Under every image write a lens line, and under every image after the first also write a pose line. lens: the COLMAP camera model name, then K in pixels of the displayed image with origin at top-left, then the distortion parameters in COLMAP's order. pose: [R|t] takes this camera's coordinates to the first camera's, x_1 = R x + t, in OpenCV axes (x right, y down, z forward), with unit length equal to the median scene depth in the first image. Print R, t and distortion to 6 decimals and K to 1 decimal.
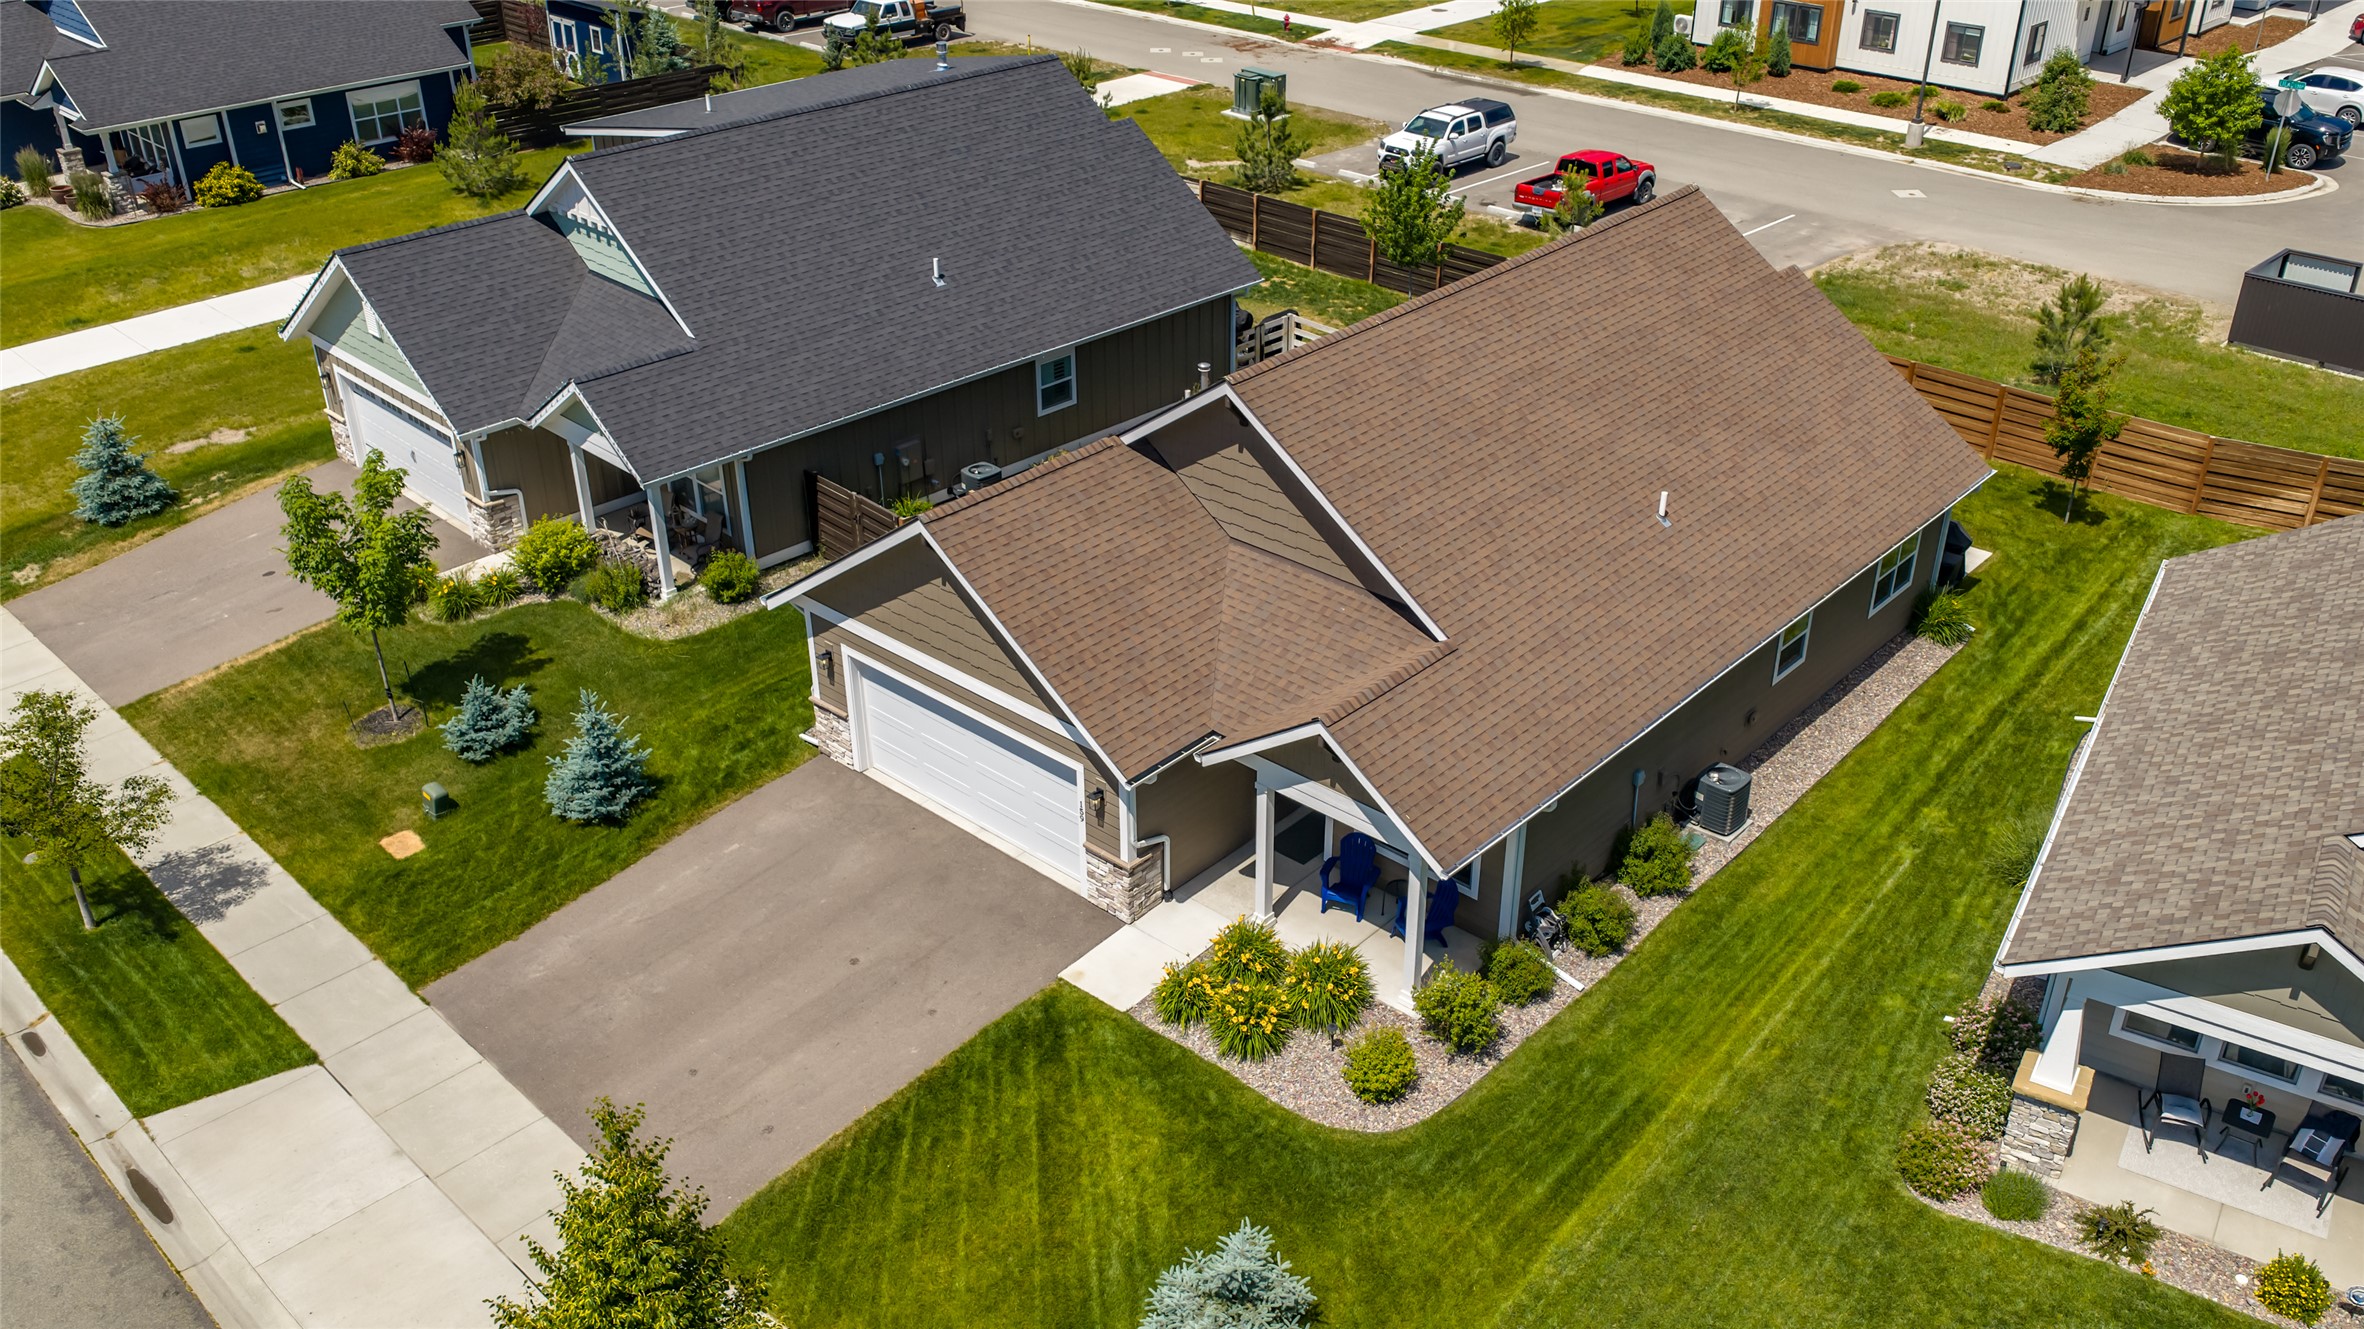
lens RADIAL K [[1950.2, 0, 1188.0], [0, 1950.2, 678.9], [0, 0, 1]] dist [0.014073, -0.045117]
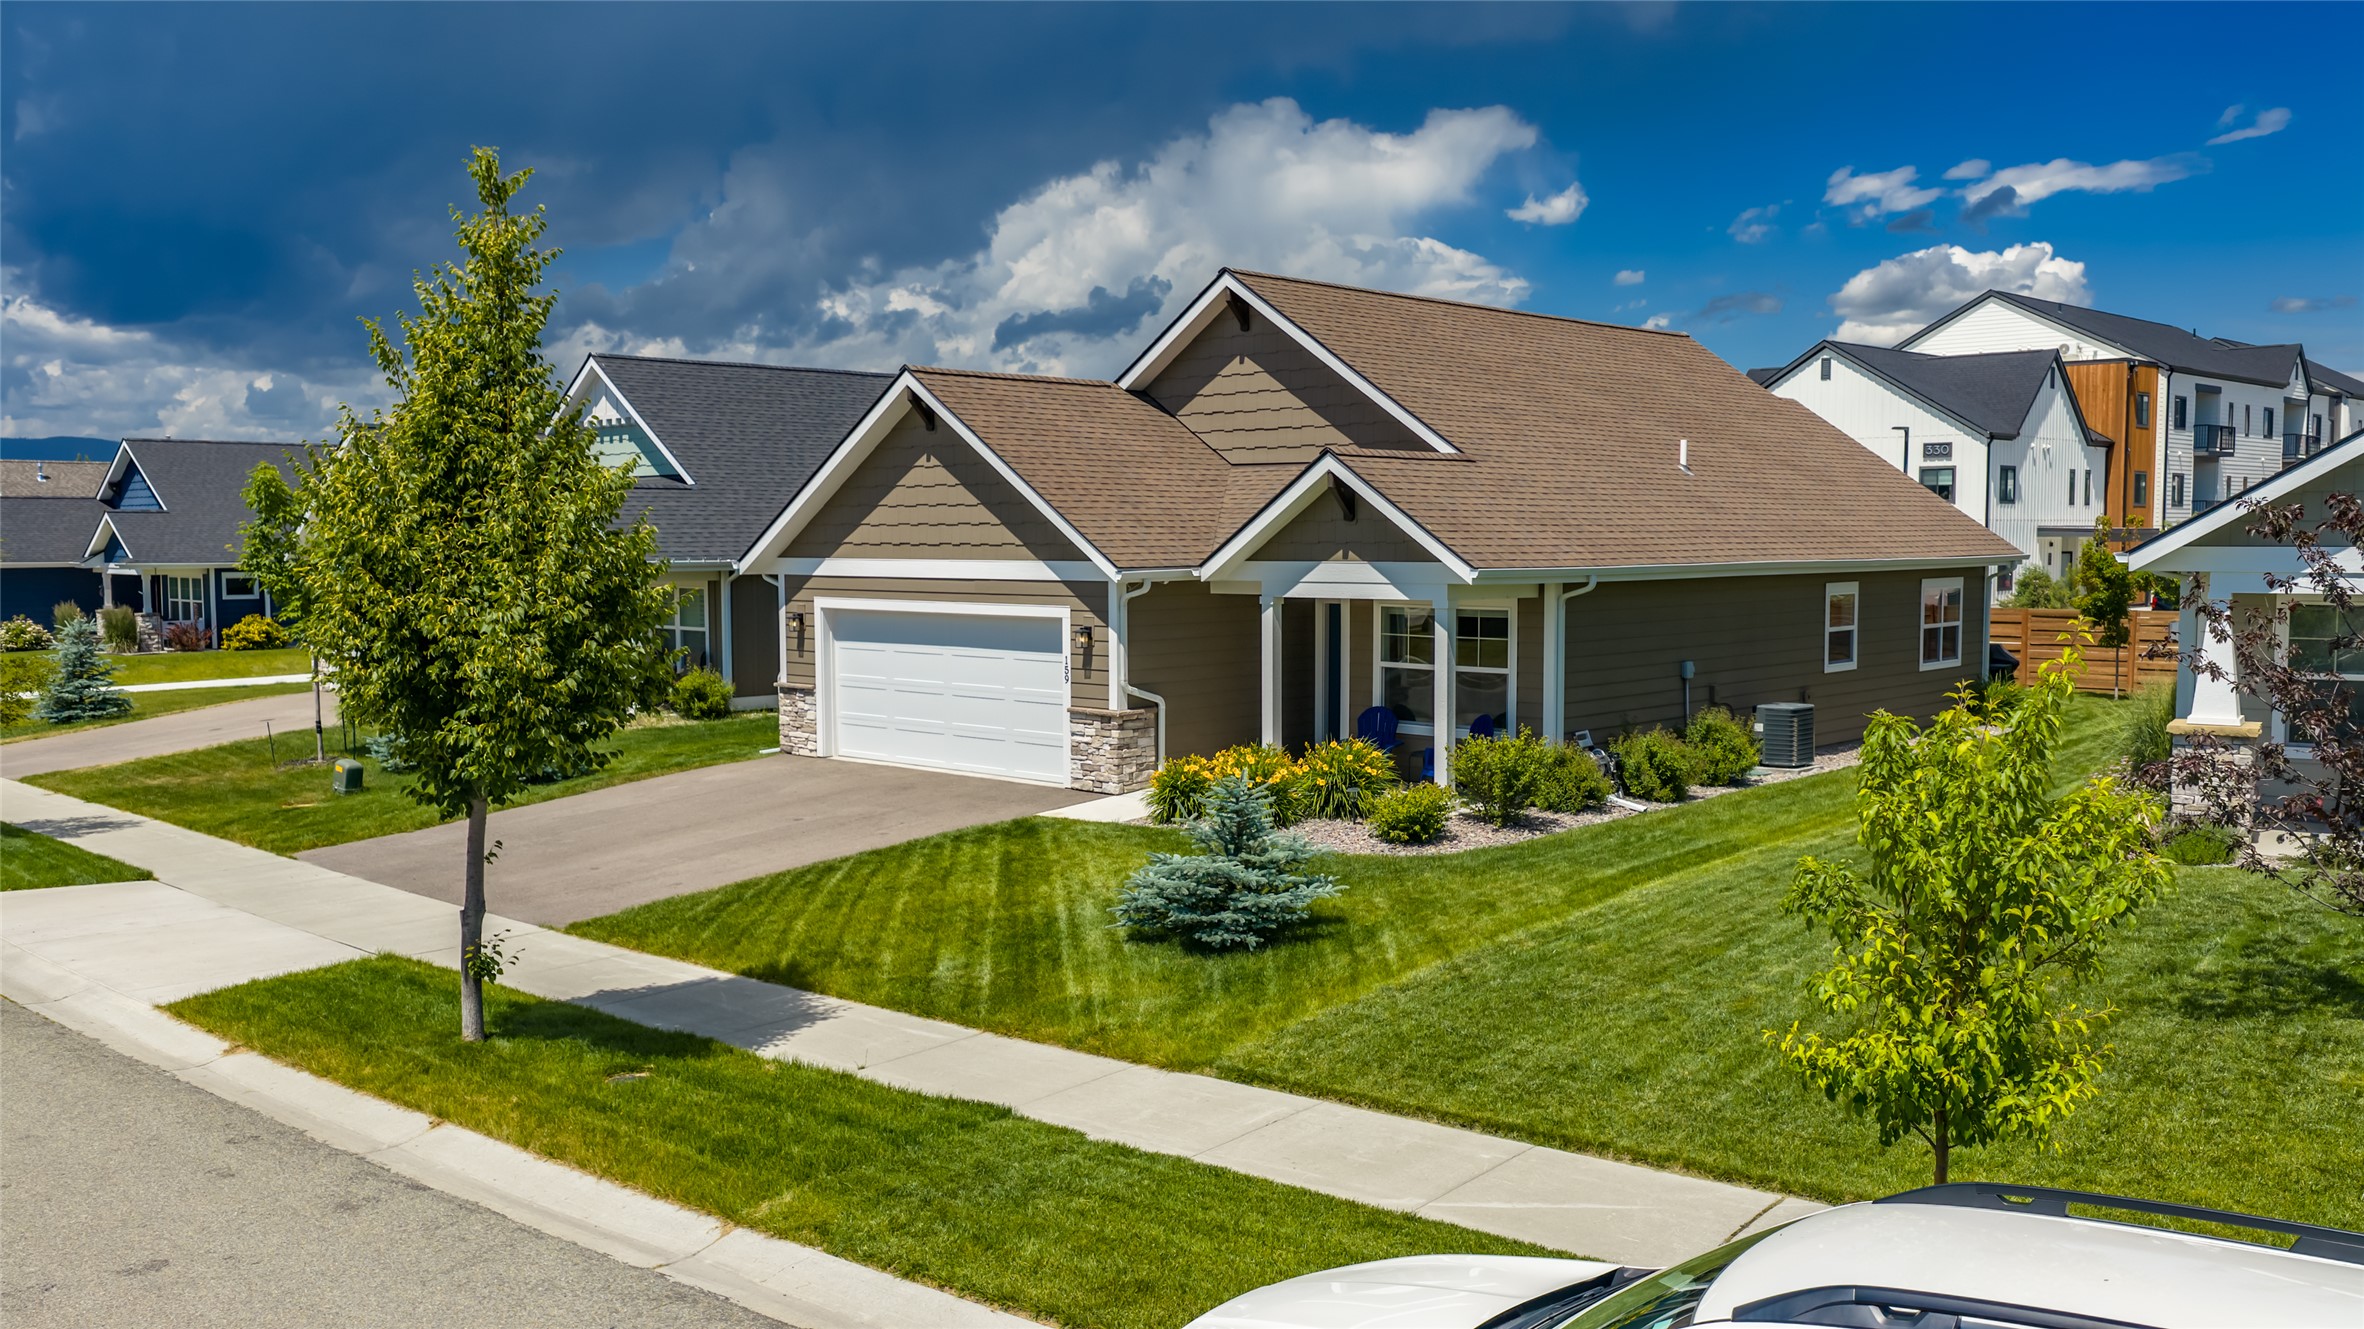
lens RADIAL K [[1950.2, 0, 1188.0], [0, 1950.2, 678.9], [0, 0, 1]] dist [0.014073, -0.045117]
pose [[0.999979, 0.002694, -0.005924, 0.005833], [-0.004978, 0.902960, -0.429696, 0.416085], [0.004191, 0.429716, 0.902954, 0.177516]]
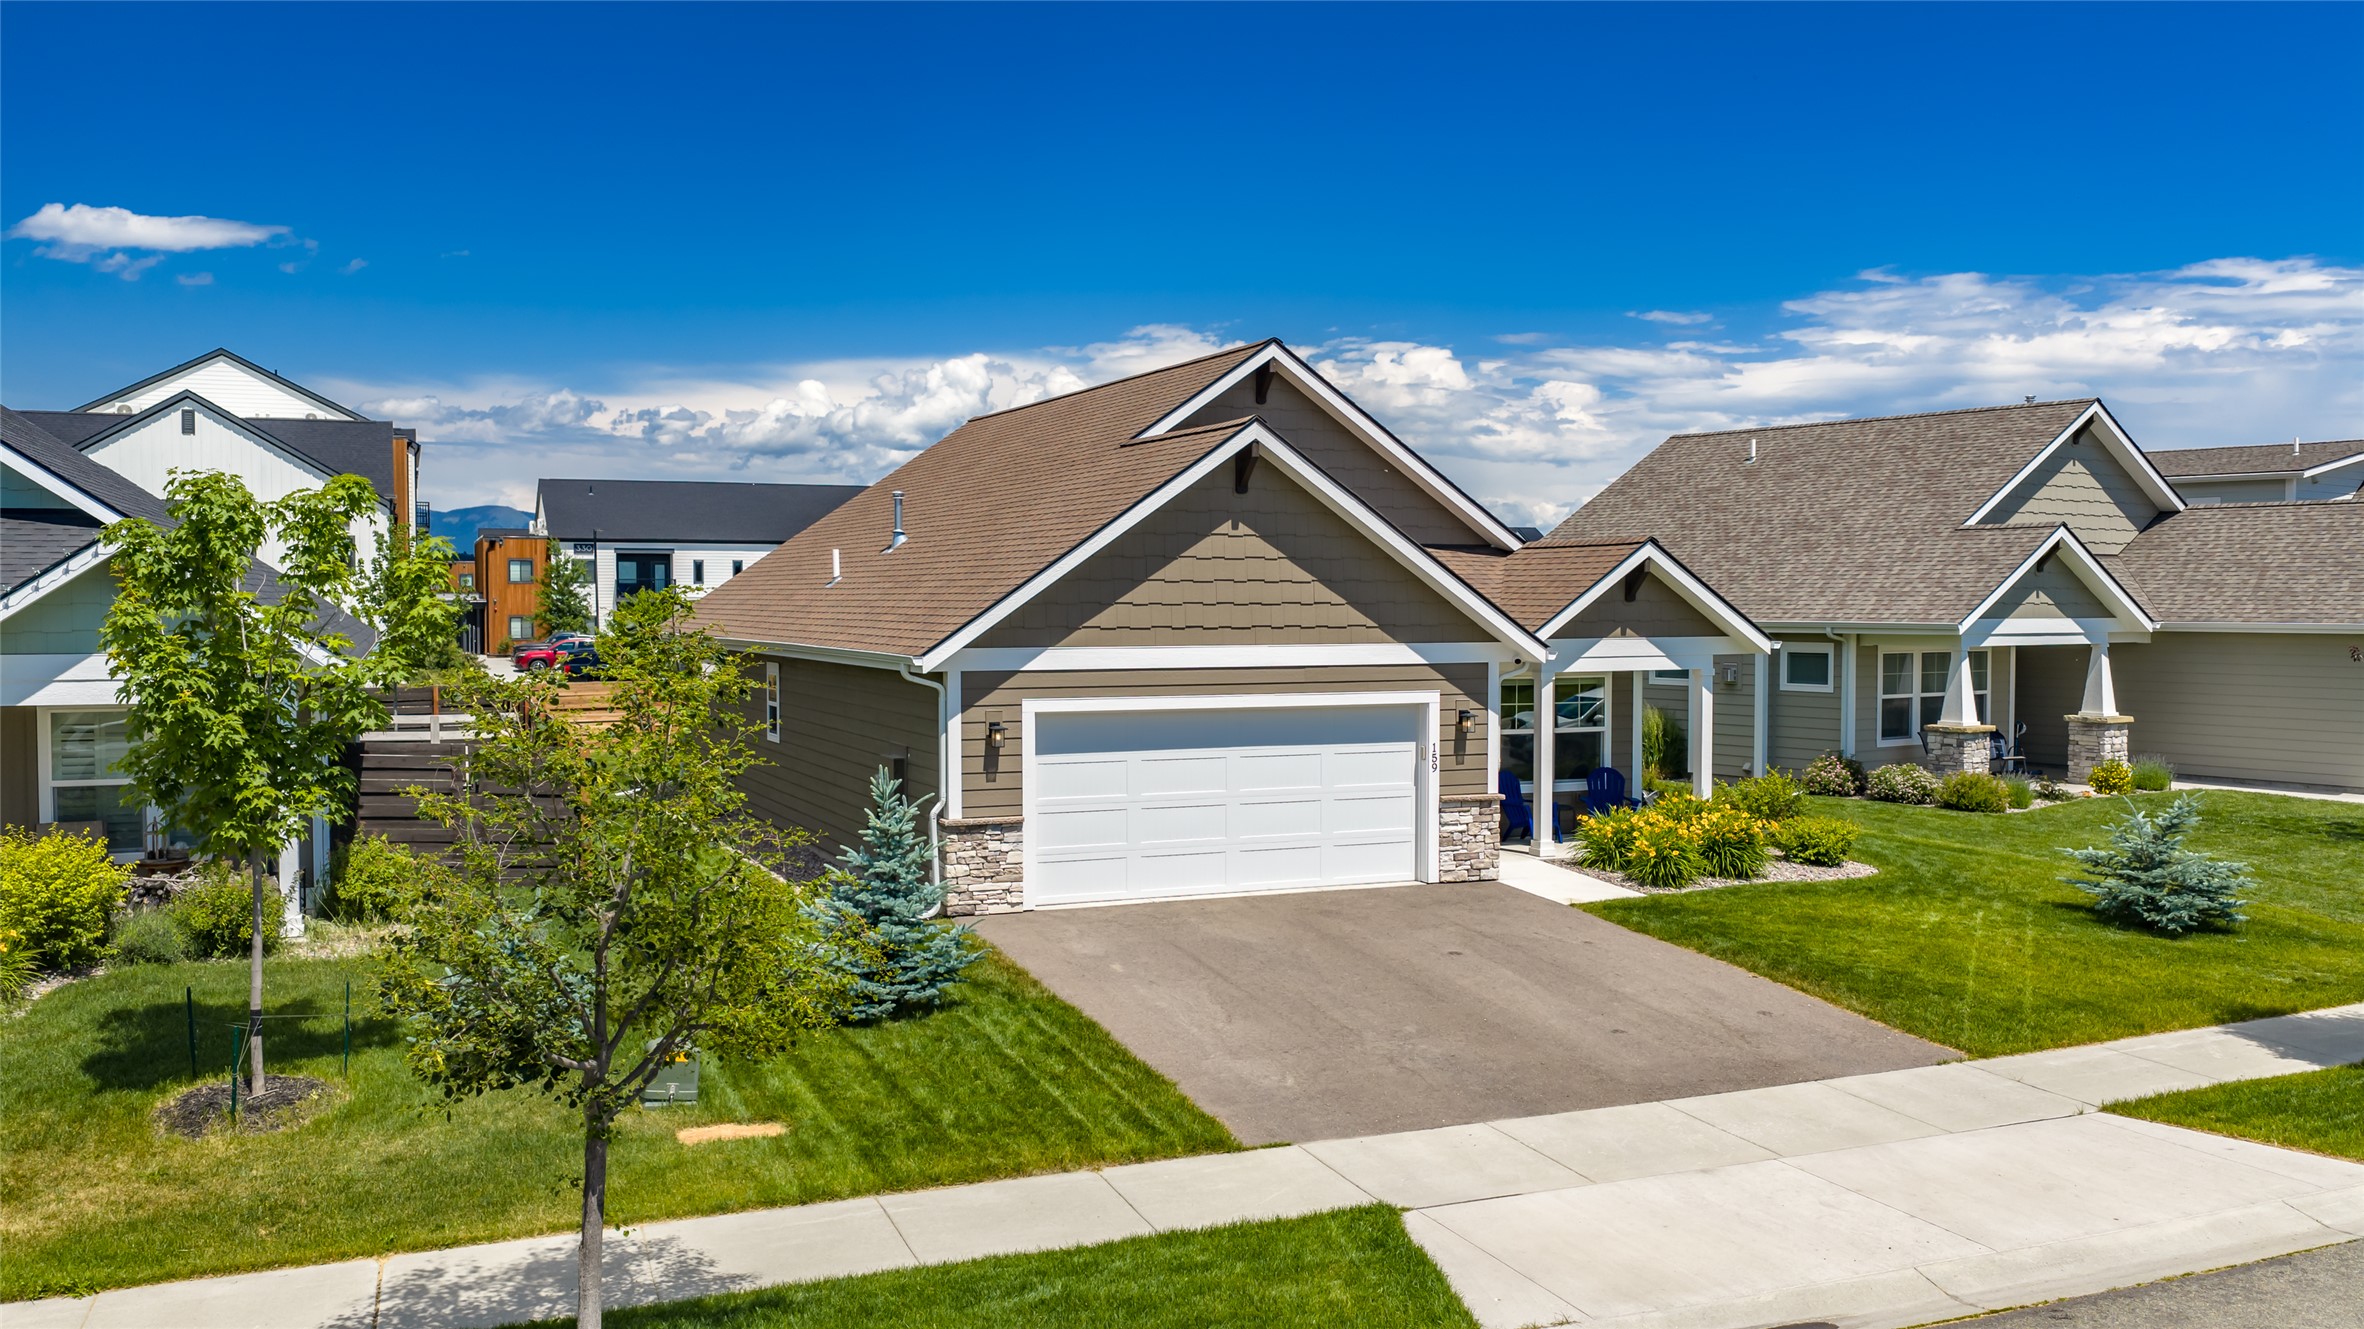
lens RADIAL K [[1950.2, 0, 1188.0], [0, 1950.2, 678.9], [0, 0, 1]] dist [0.014073, -0.045117]
pose [[0.398986, -0.033367, 0.916350, -0.795334], [0.453286, 0.875872, -0.165471, 0.118384], [-0.797083, 0.481389, 0.364585, 0.693873]]
